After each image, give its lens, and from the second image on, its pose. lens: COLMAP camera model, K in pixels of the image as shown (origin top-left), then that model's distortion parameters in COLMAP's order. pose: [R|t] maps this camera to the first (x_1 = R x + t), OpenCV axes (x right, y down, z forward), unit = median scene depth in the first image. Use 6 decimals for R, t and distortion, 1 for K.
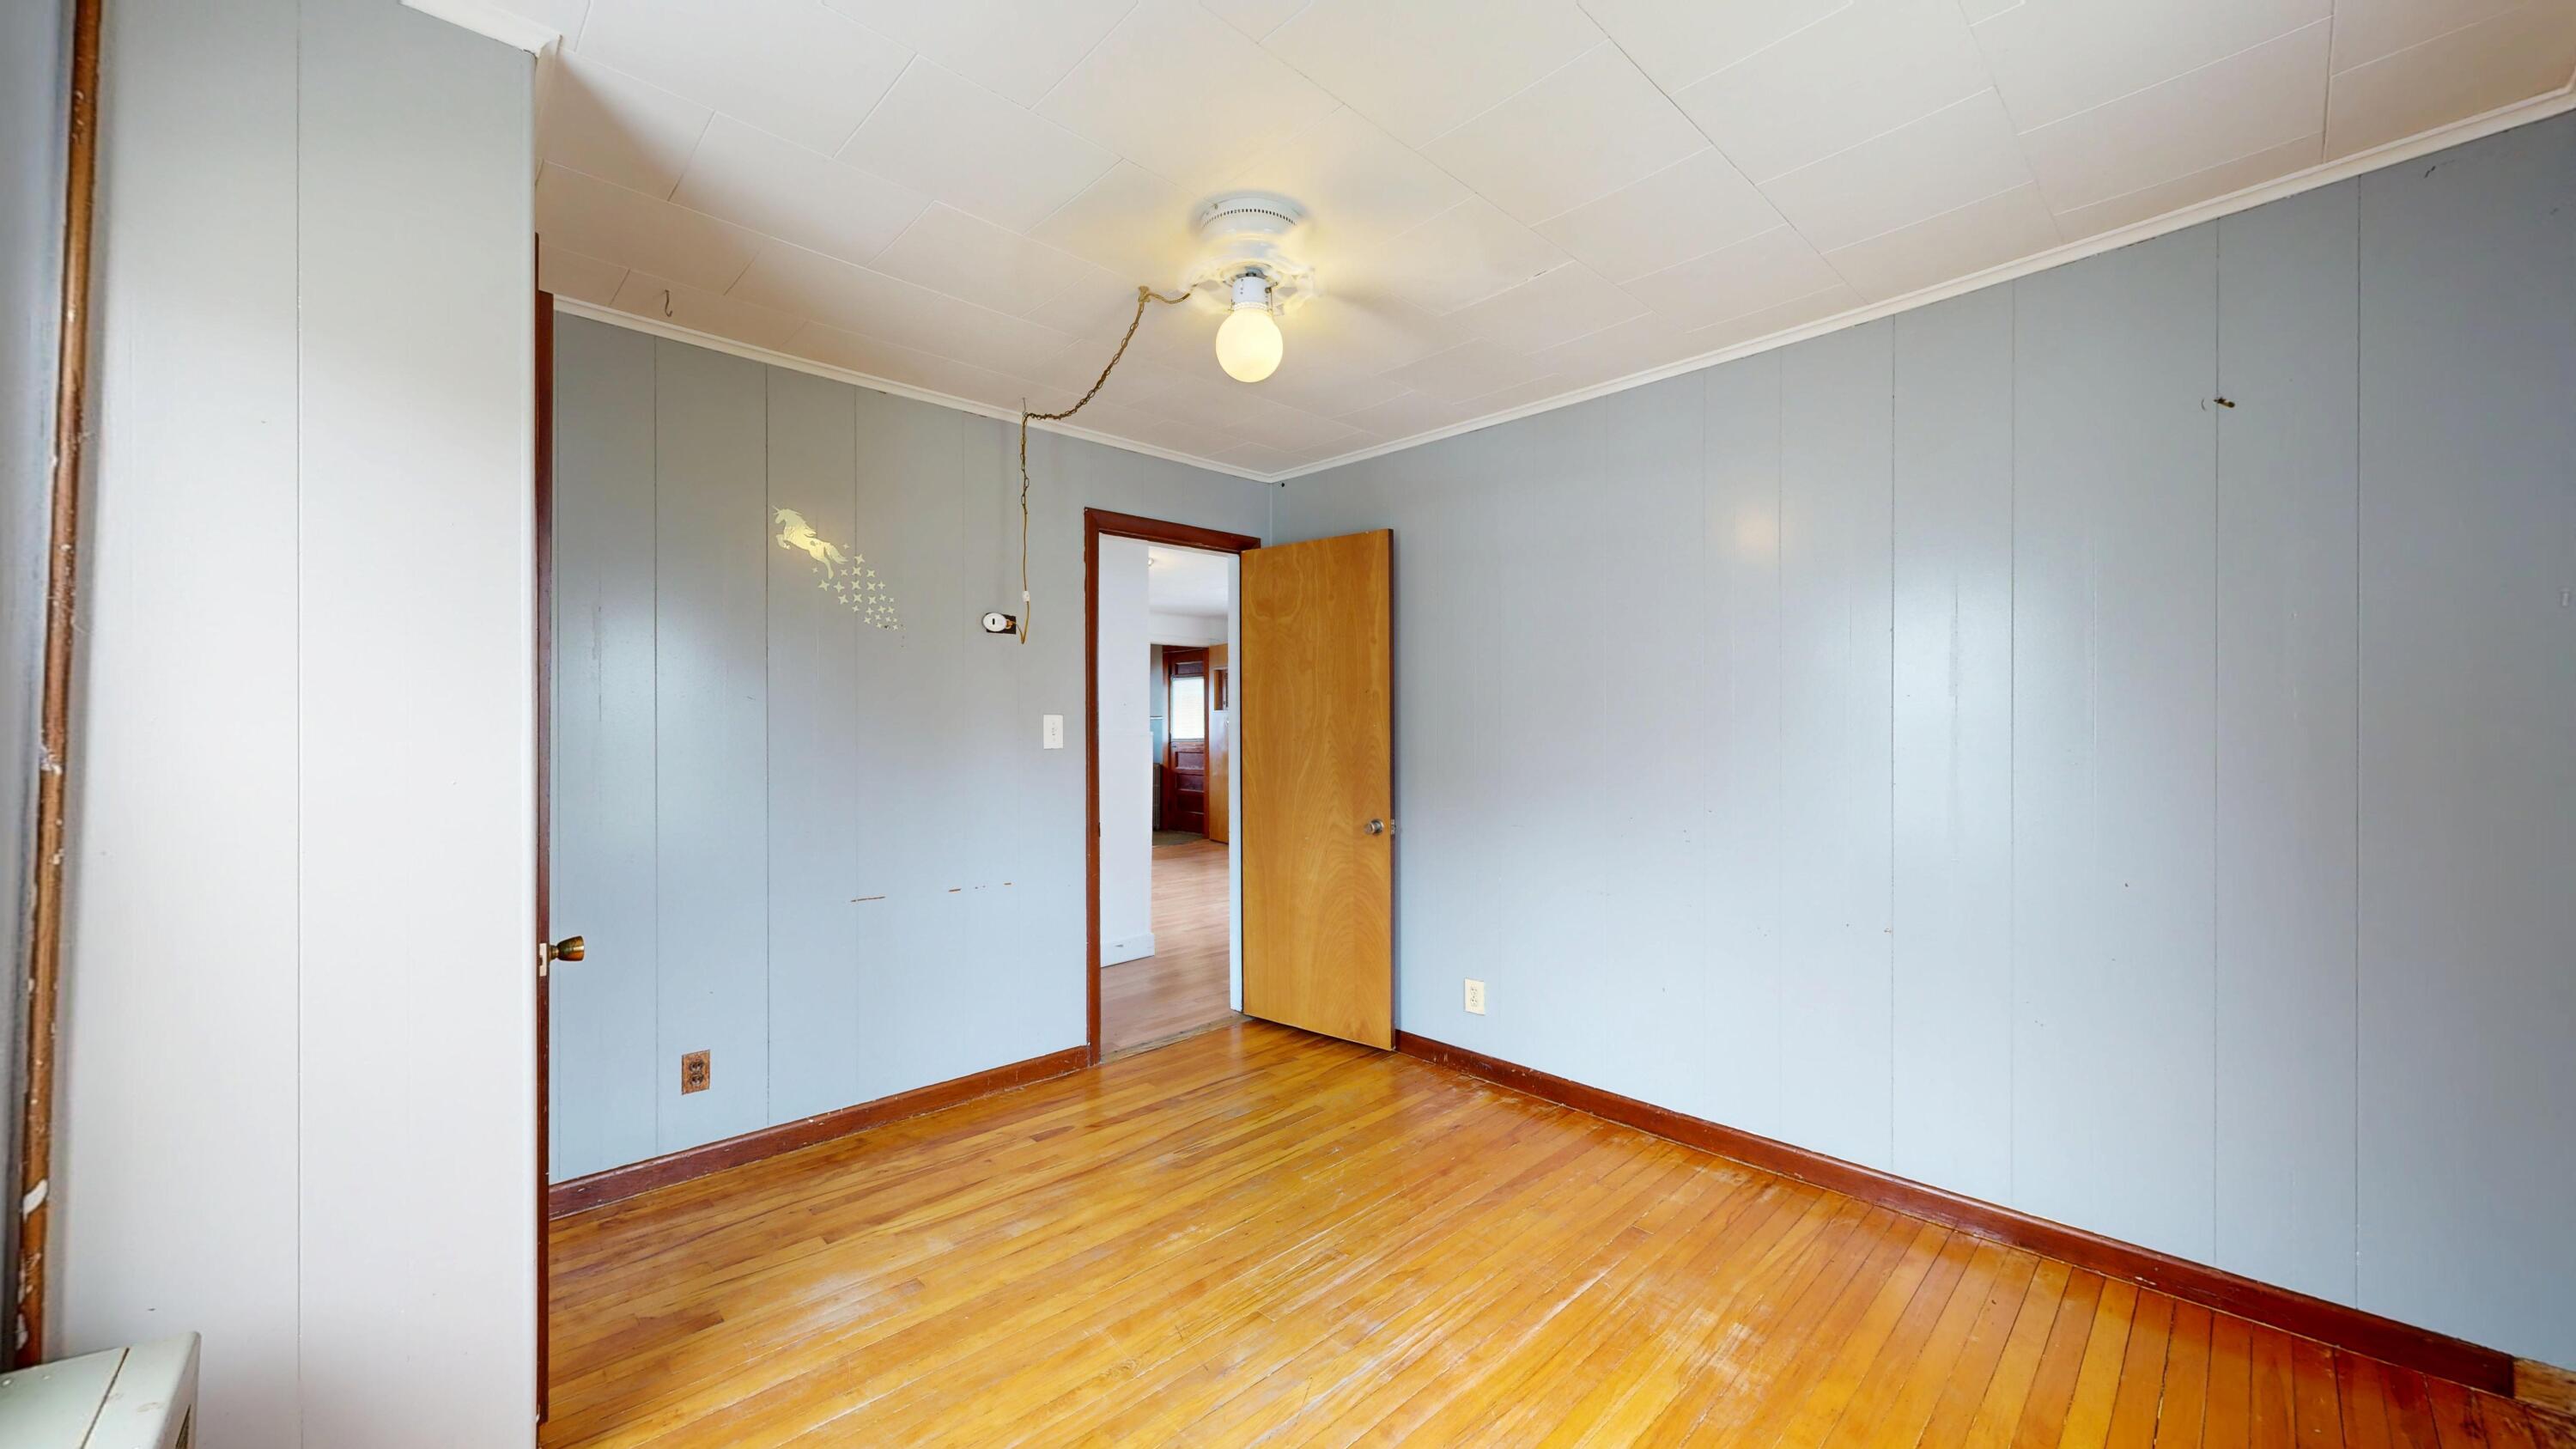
lens RADIAL K [[944.0, 0, 1290.2], [0, 944.0, 717.7], [0, 0, 1]] dist [0.002867, -0.000027]
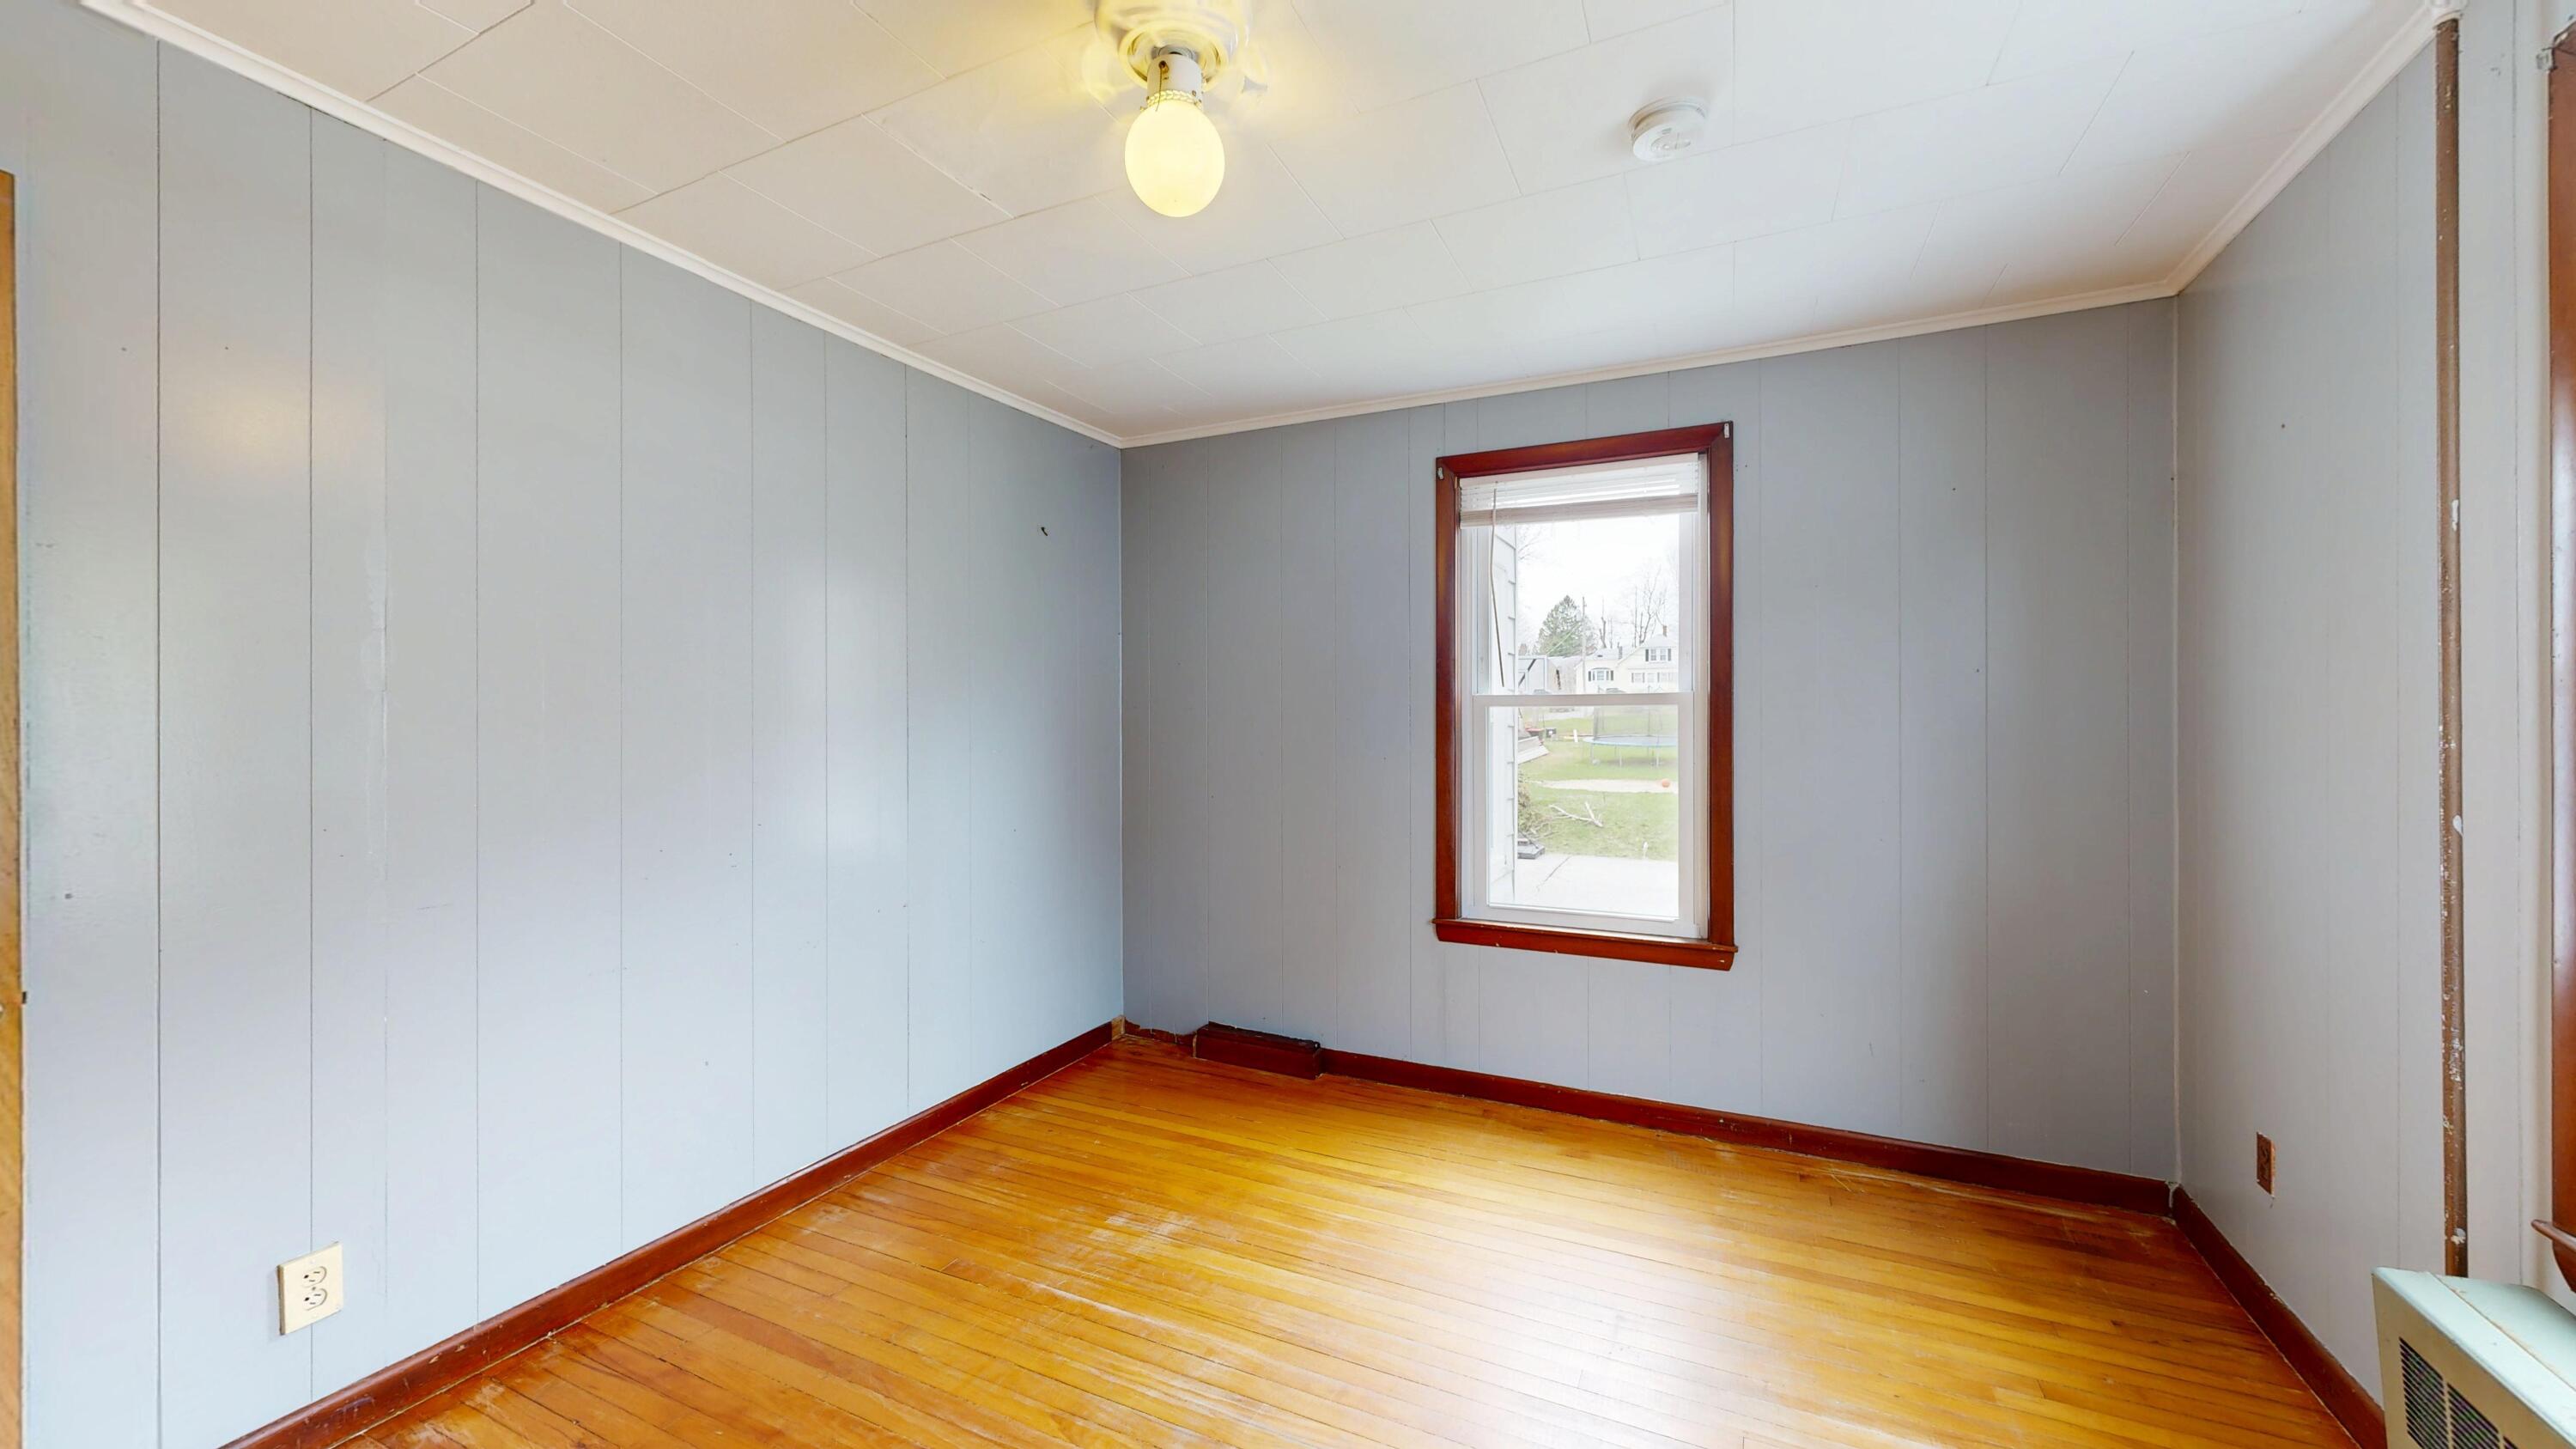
lens RADIAL K [[944.0, 0, 1281.5], [0, 944.0, 726.5], [0, 0, 1]] dist [0.002867, -0.000027]
pose [[-0.353894, 0.001416, 0.935284, -0.505625], [-0.011858, 0.999912, -0.006001, 0.009890], [-0.935210, -0.013215, -0.353846, 0.845082]]
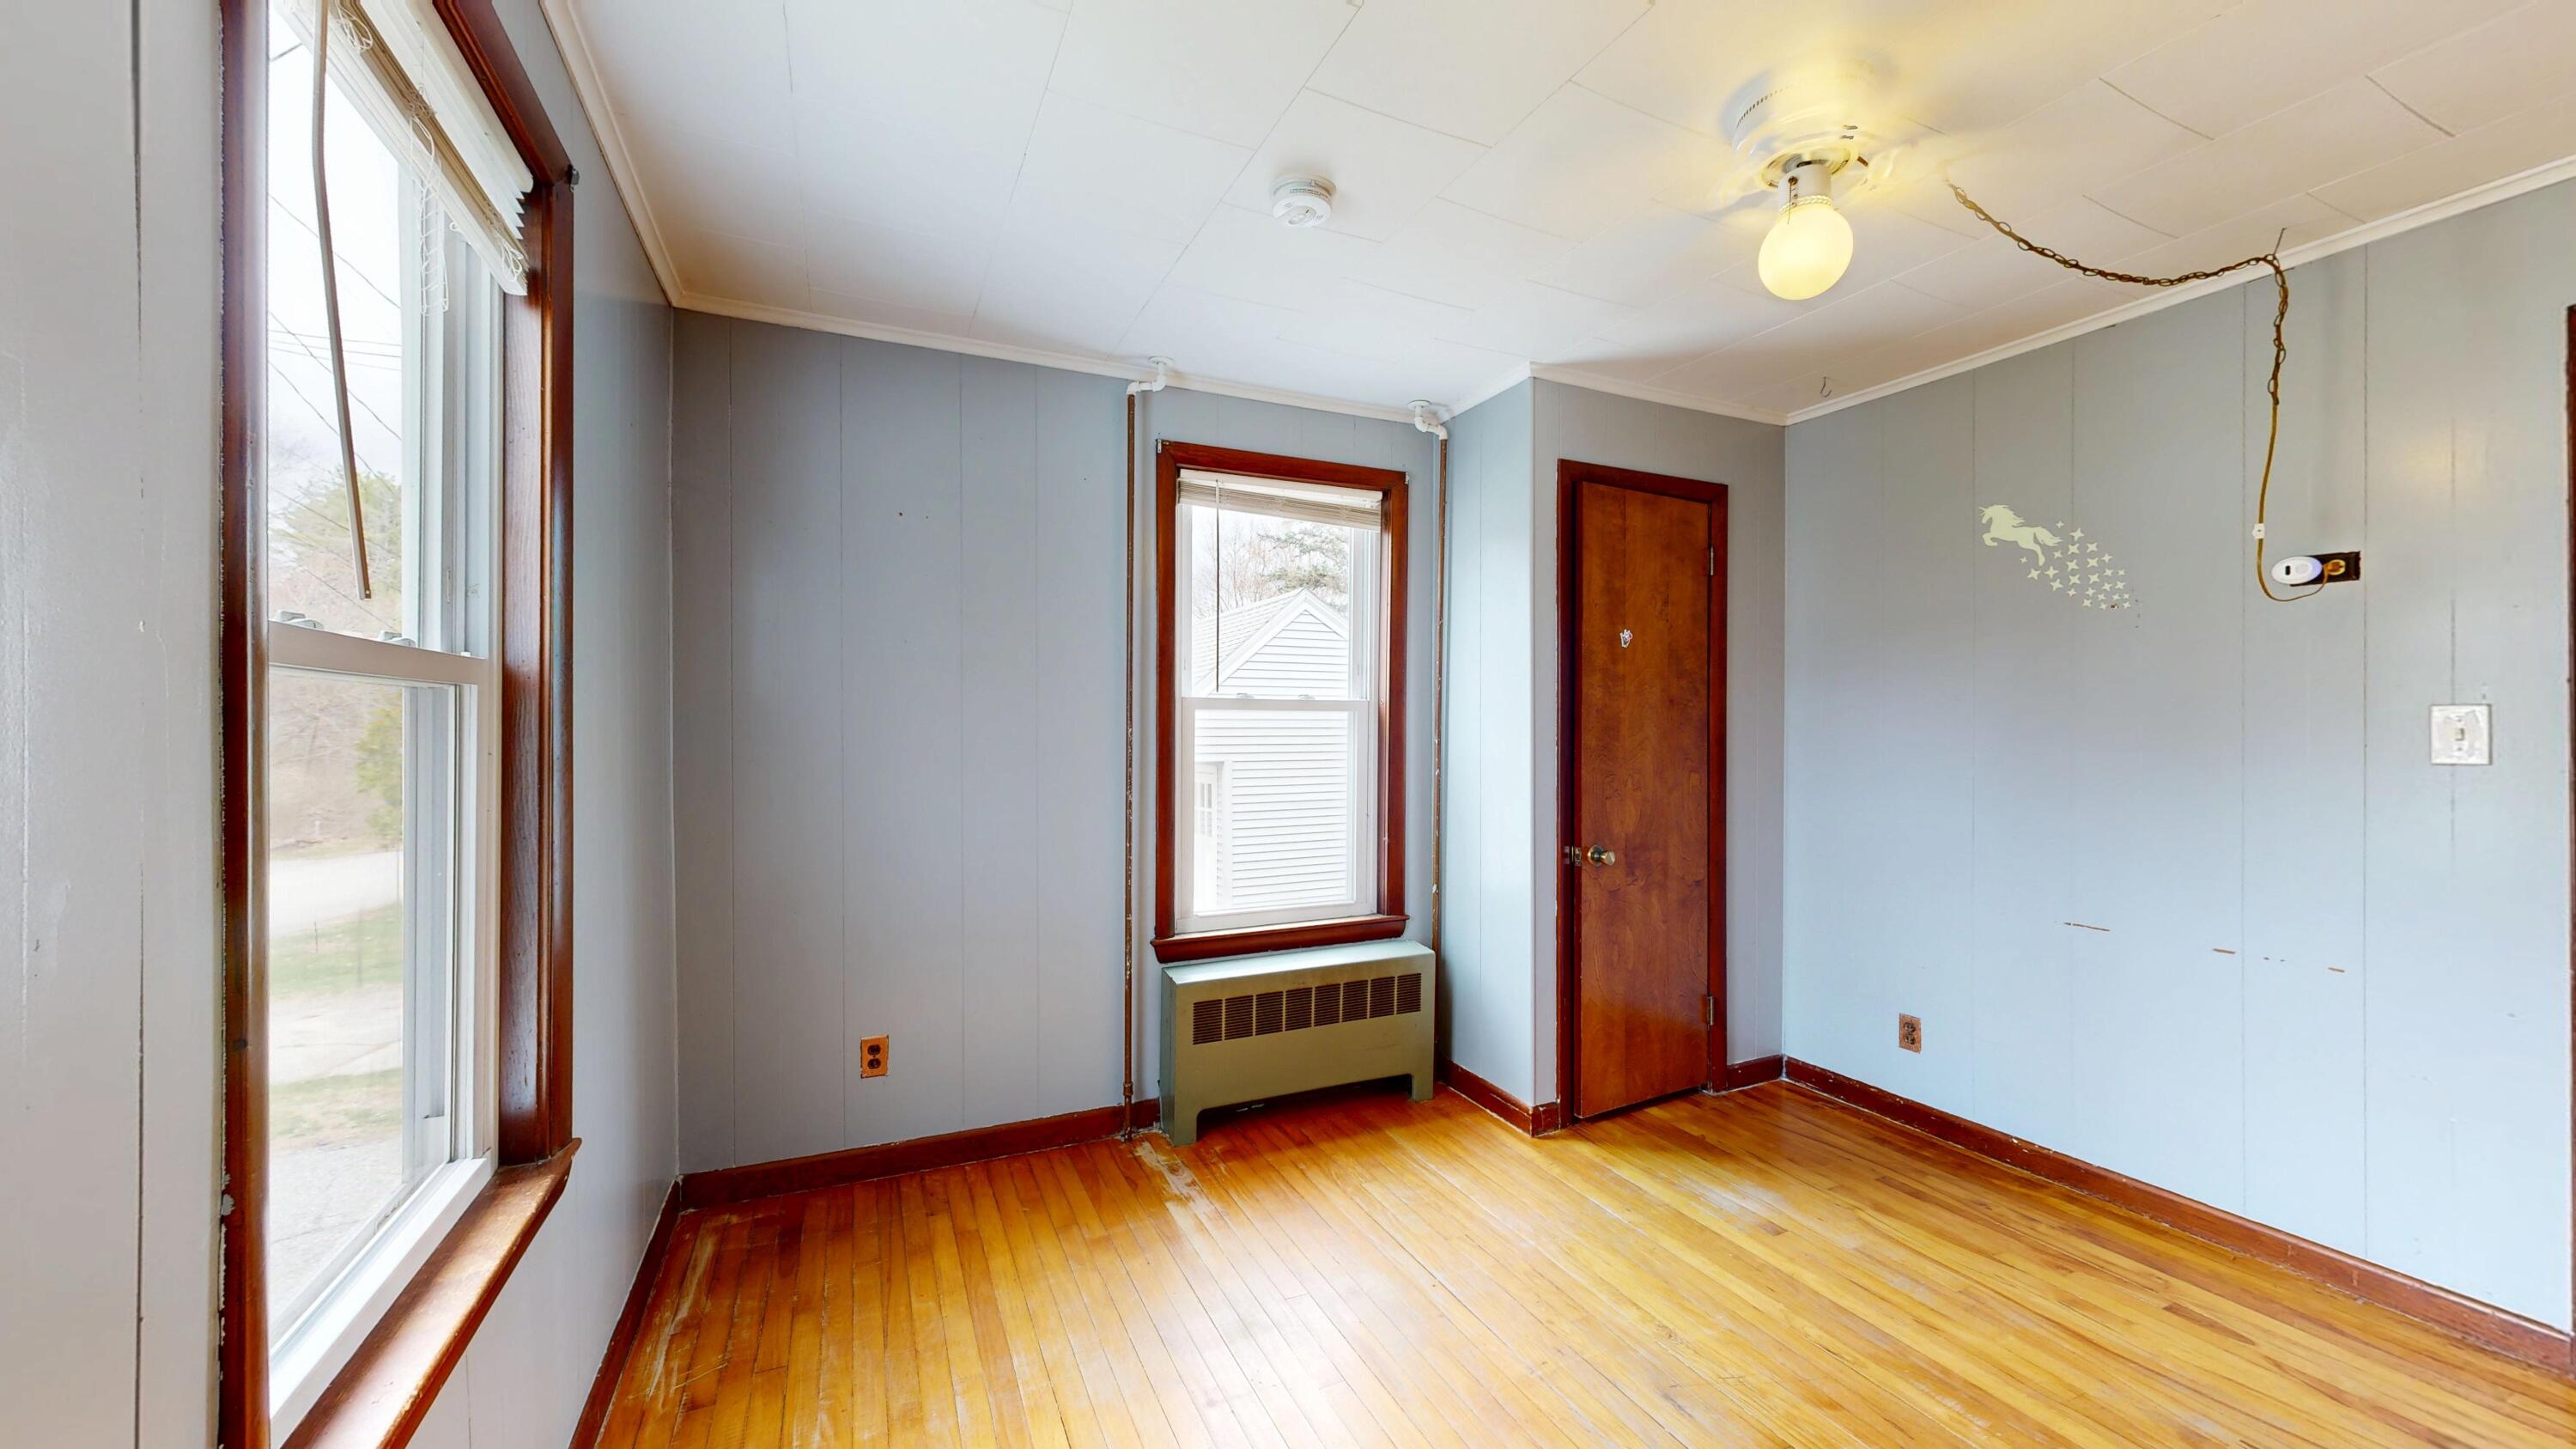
lens RADIAL K [[944.0, 0, 1285.8], [0, 944.0, 728.0], [0, 0, 1]] dist [0.002867, -0.000027]
pose [[-0.329323, 0.002166, -0.944215, 0.621336], [0.013751, 0.999902, -0.002503, 0.002527], [0.944117, -0.013808, -0.329321, 0.612076]]
